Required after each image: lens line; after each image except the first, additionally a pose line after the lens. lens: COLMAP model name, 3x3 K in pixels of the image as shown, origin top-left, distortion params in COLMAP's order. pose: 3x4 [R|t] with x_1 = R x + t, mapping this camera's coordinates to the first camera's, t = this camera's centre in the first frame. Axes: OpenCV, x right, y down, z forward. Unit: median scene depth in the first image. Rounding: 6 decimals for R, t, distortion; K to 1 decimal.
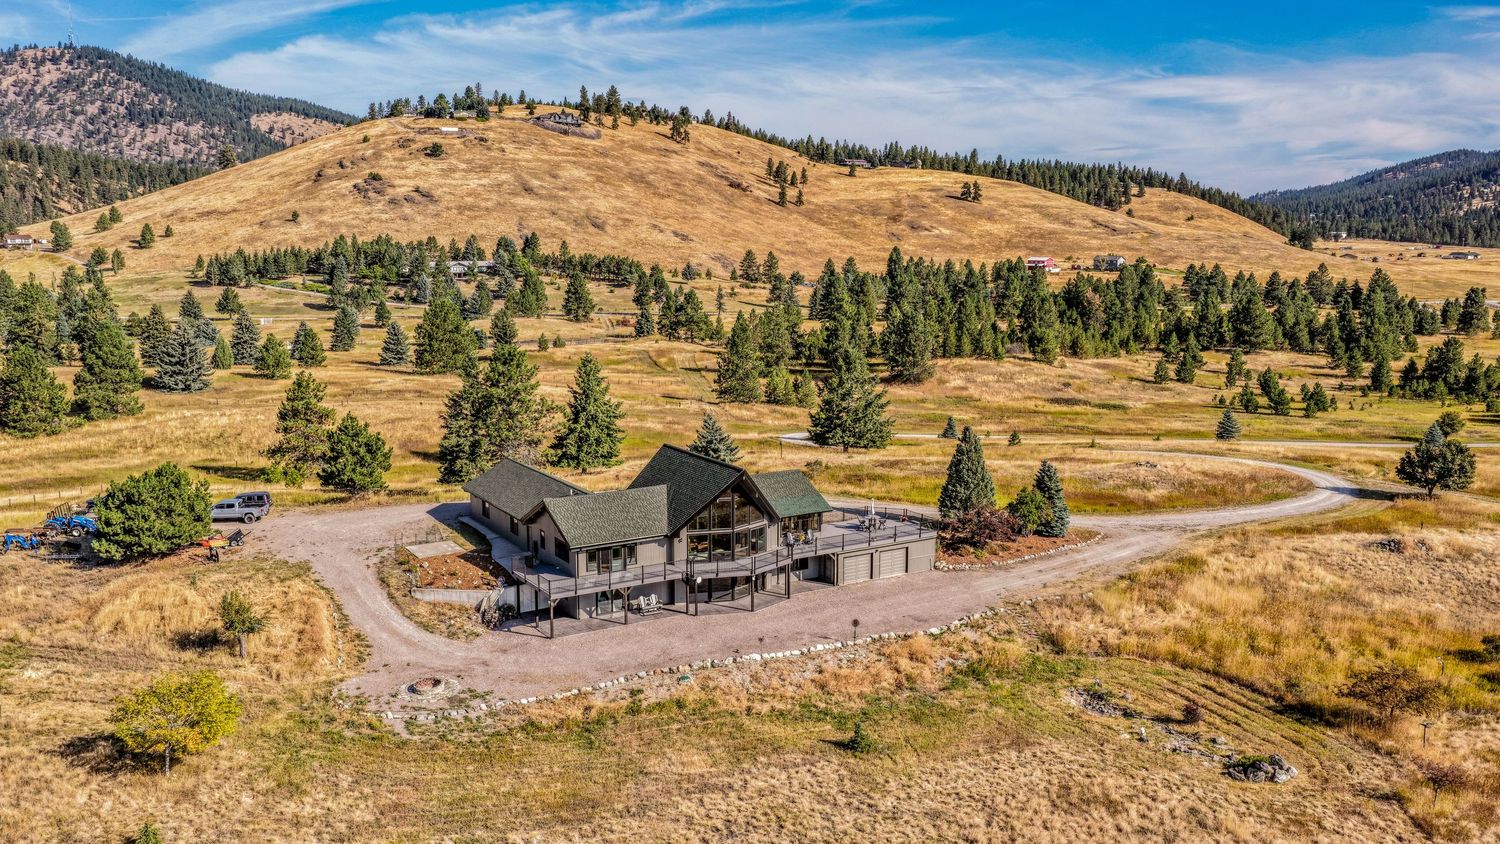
lens RADIAL K [[1248.4, 0, 756.7], [0, 1248.4, 421.2], [0, 0, 1]] dist [-0.013628, 0.041130]
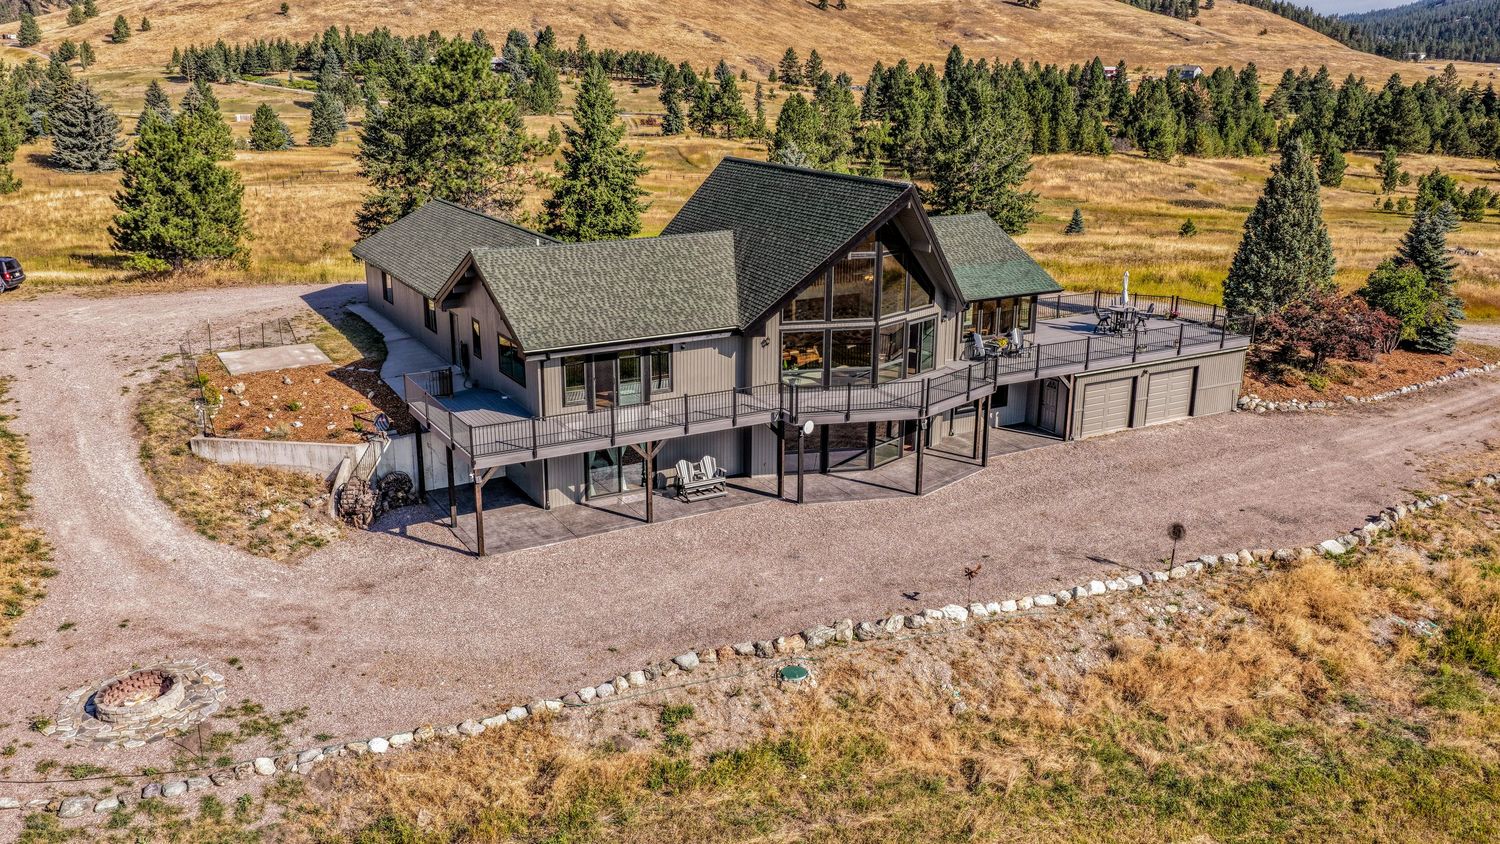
lens RADIAL K [[1248.4, 0, 756.7], [0, 1248.4, 421.2], [0, 0, 1]] dist [-0.013628, 0.041130]
pose [[0.999719, 0.013043, -0.019778, -0.015550], [-0.010338, 0.991307, 0.131163, 0.017991], [0.021317, -0.130922, 0.991163, 0.151082]]
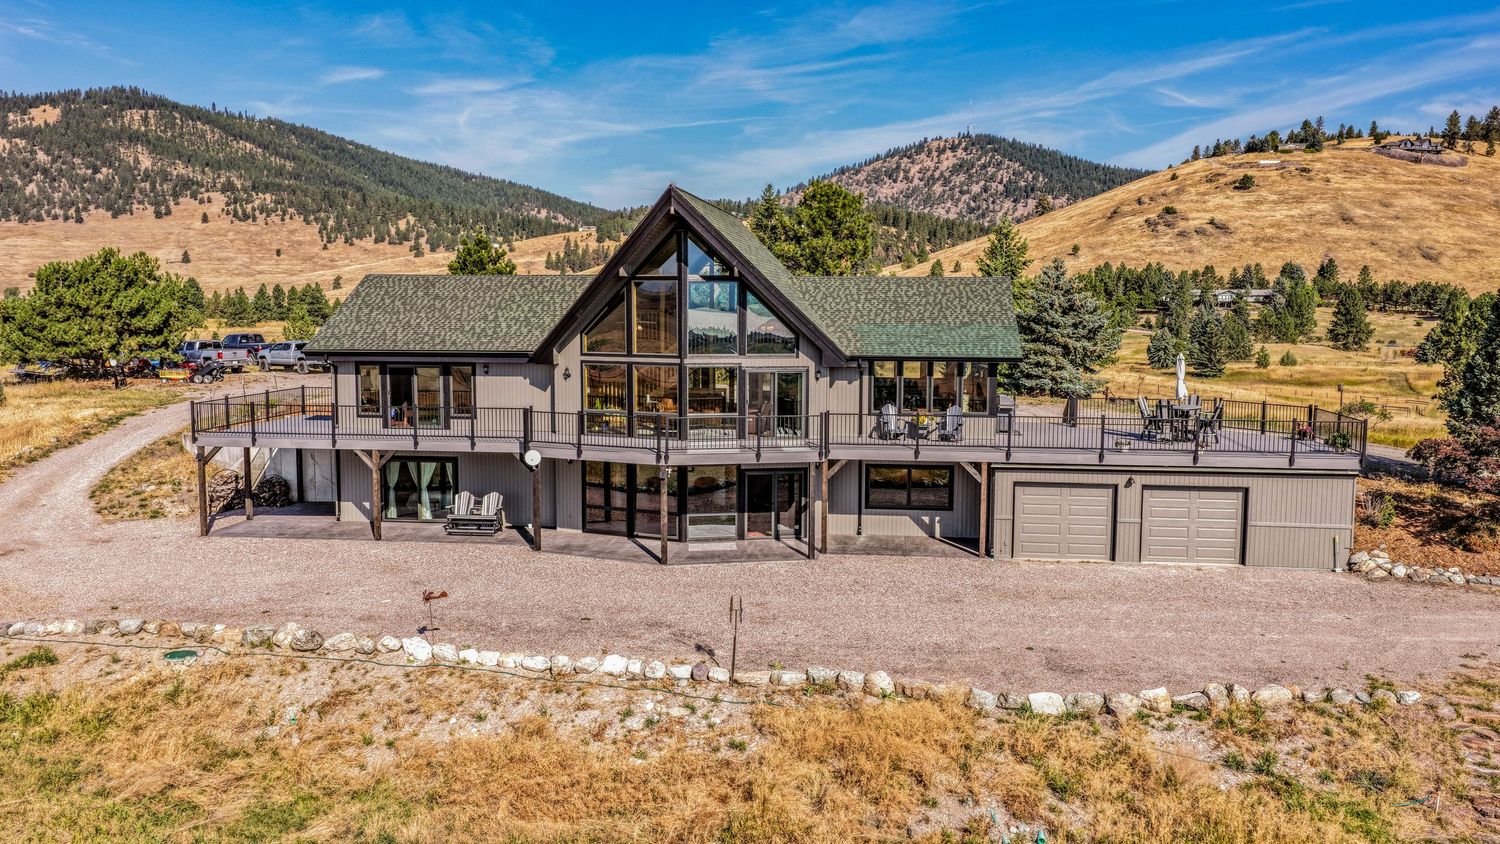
lens RADIAL K [[1248.4, 0, 756.7], [0, 1248.4, 421.2], [0, 0, 1]] dist [-0.013628, 0.041130]
pose [[0.786861, 0.065609, -0.613632, 0.070735], [-0.102571, 0.994406, -0.025205, 0.032801], [0.608546, 0.082773, 0.789190, 0.201986]]
